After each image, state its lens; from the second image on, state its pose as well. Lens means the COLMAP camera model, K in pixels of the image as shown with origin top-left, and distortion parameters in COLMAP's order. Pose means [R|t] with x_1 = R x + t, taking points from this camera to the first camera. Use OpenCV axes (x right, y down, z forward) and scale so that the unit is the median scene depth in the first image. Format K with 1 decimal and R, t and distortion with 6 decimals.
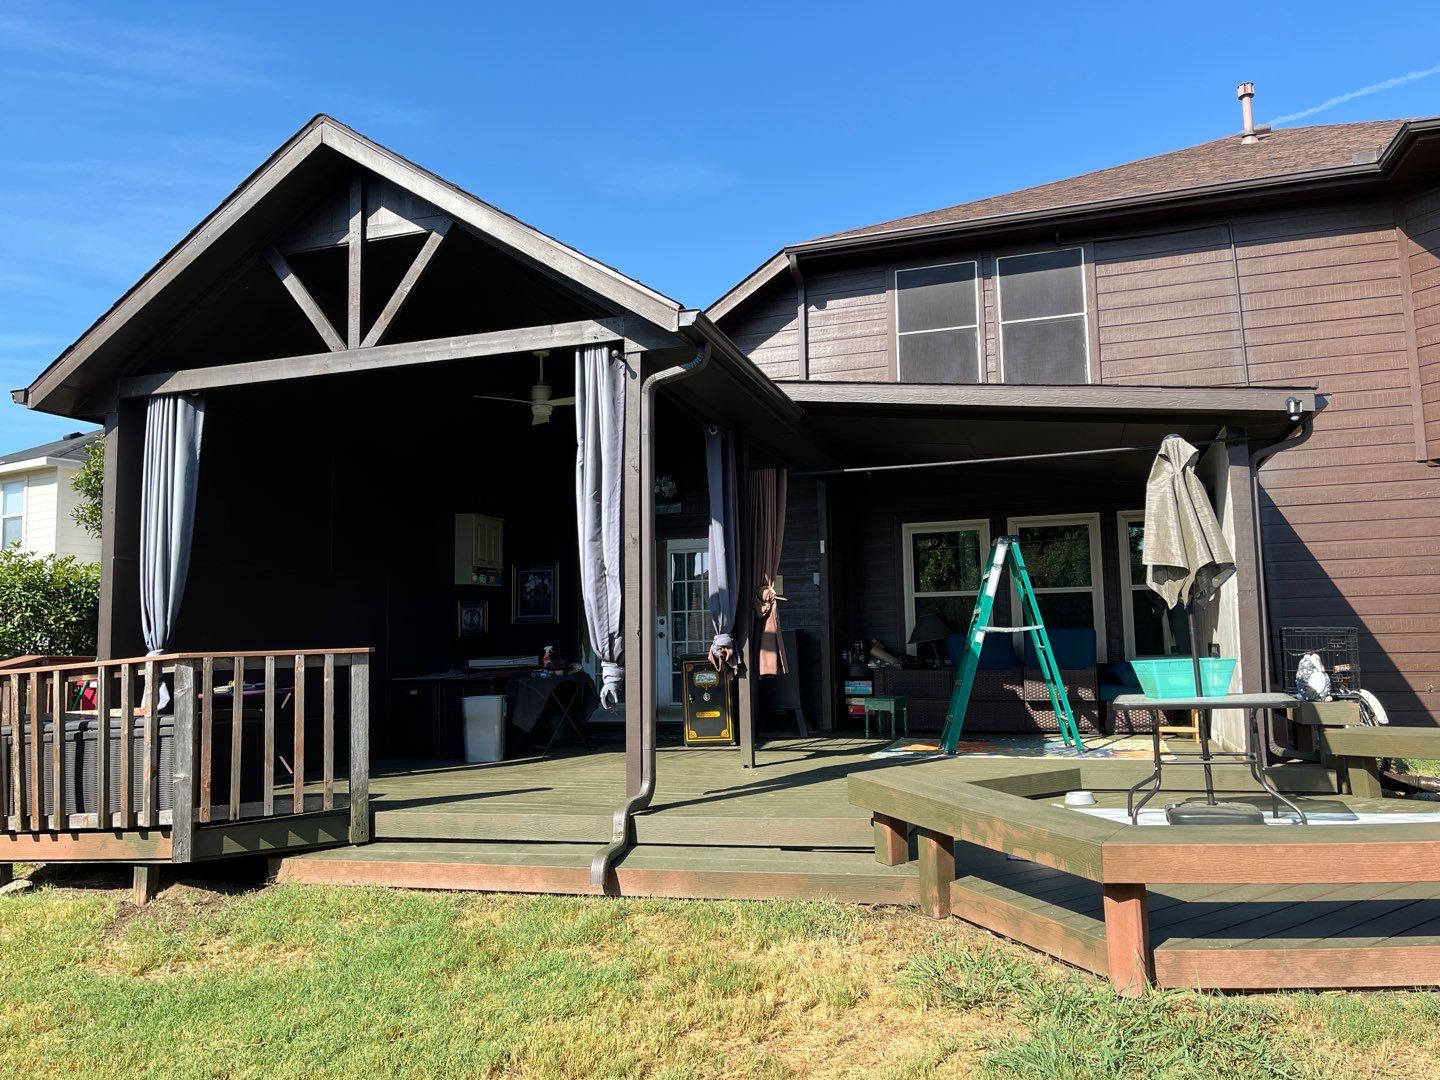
lens RADIAL K [[1088.4, 0, 720.0], [0, 1088.4, 540.0], [0, 0, 1]] dist [0.073359, -0.090305]
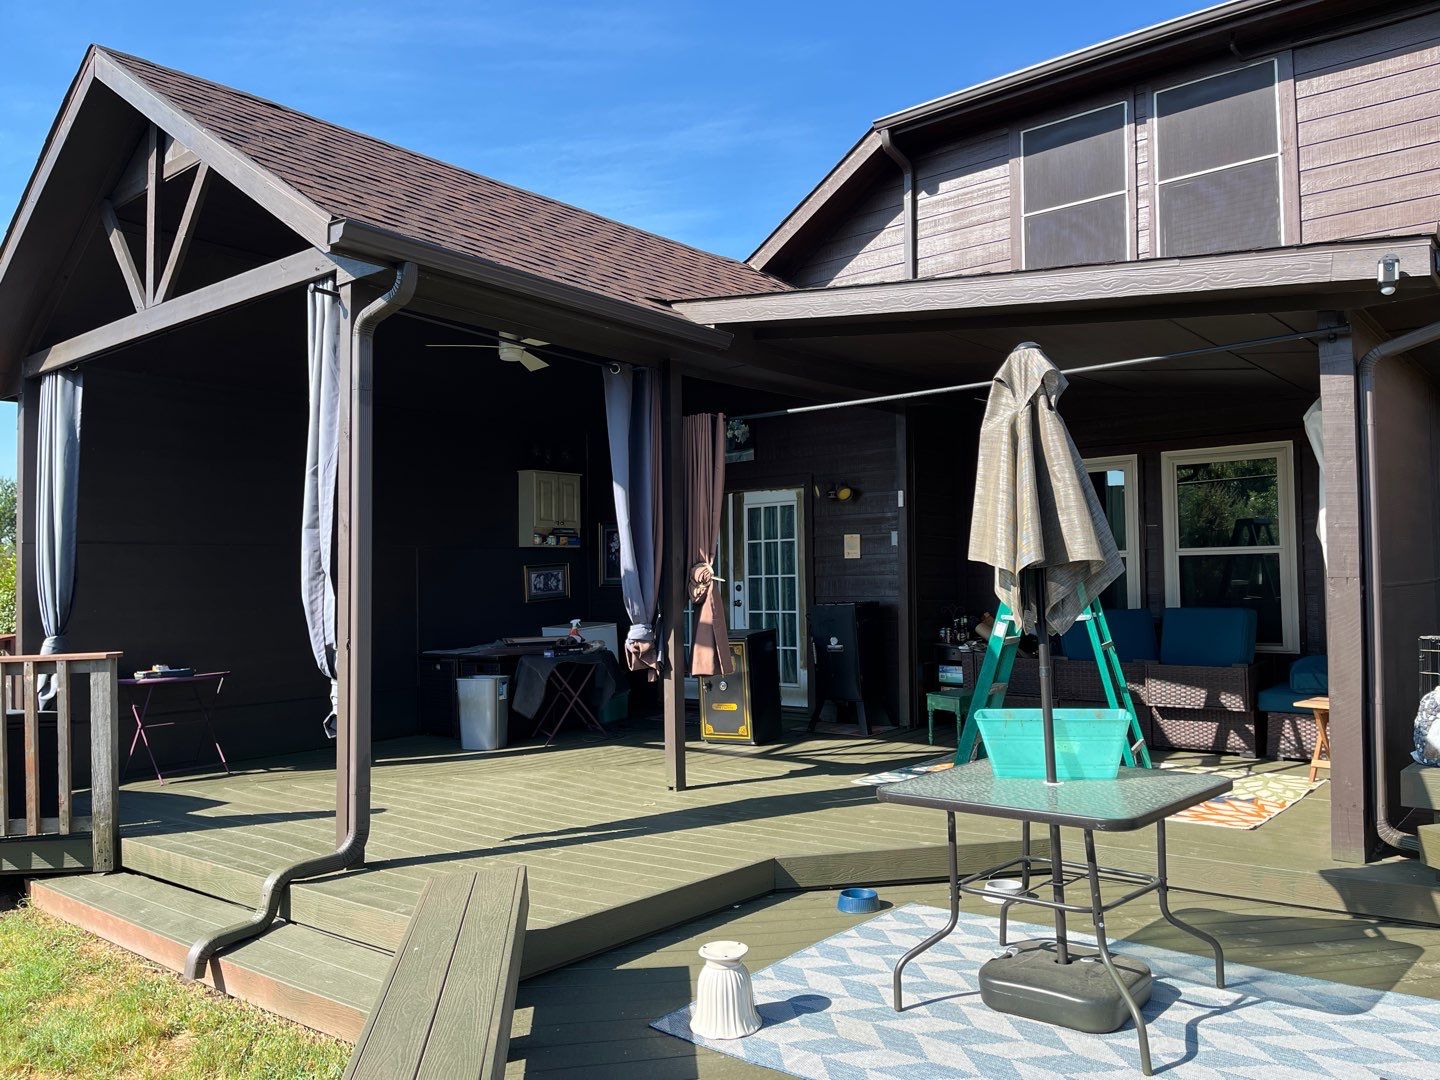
lens RADIAL K [[1088.4, 0, 720.0], [0, 1088.4, 540.0], [0, 0, 1]] dist [0.073359, -0.090305]
pose [[0.931962, -0.008655, -0.362452, 0.321778], [0.033086, 0.997574, 0.061250, -0.020966], [0.361042, -0.069075, 0.929988, 0.256101]]
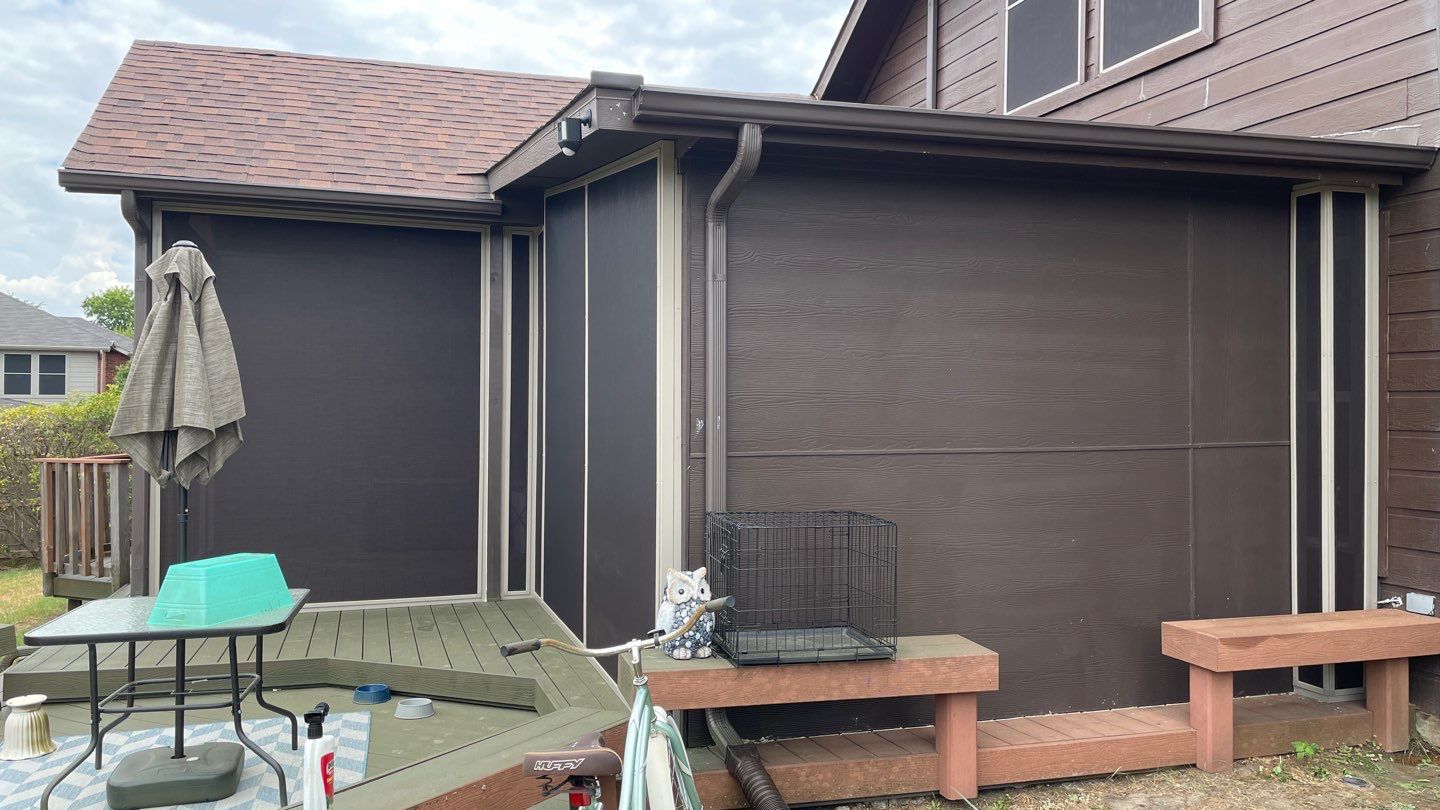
lens RADIAL K [[1100.1, 0, 720.0], [0, 1100.1, 405.0], [0, 0, 1]] dist [0.026616, 0.000592]
pose [[0.570390, 0.027792, -0.820904, 0.821589], [0.070047, 0.994141, 0.082329, -0.019056], [0.818382, -0.104462, 0.565101, 0.580489]]
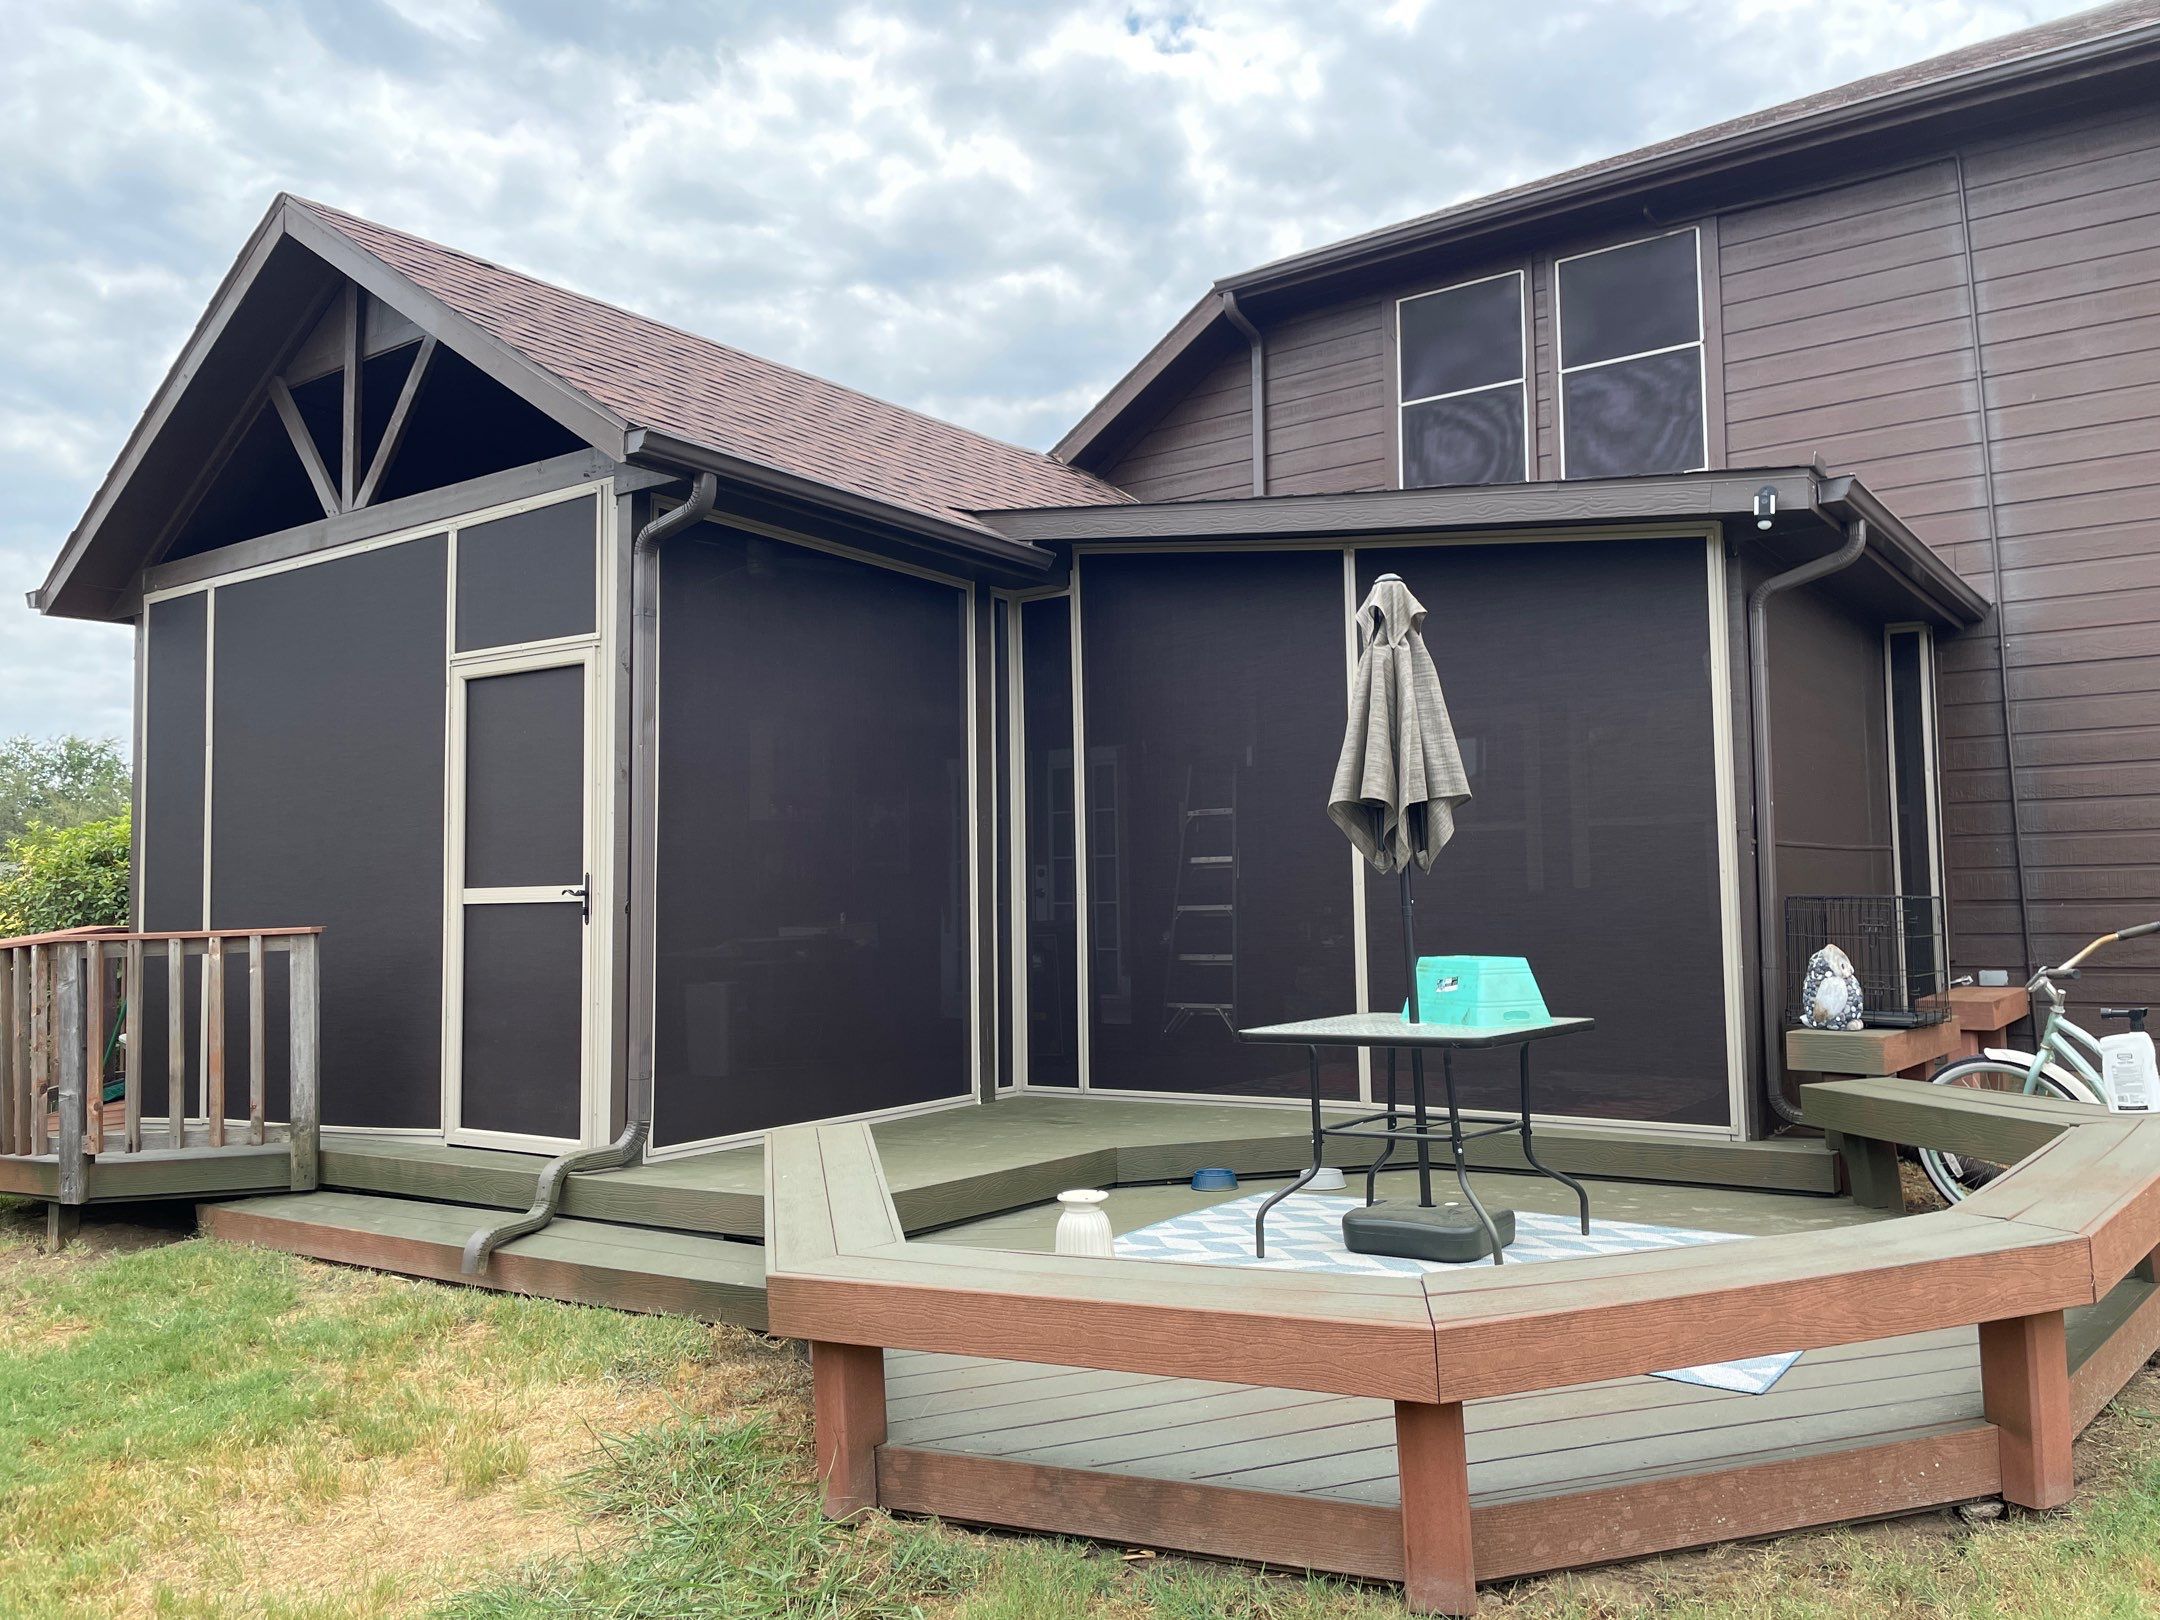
lens RADIAL K [[1632.7, 0, 1080.0], [0, 1632.7, 810.0], [0, 0, 1]] dist [0.073359, -0.090305]
pose [[0.954649, -0.012829, -0.297457, 0.349434], [0.027547, 0.998592, 0.045339, -0.010937], [0.296457, -0.051477, 0.953658, 0.075817]]
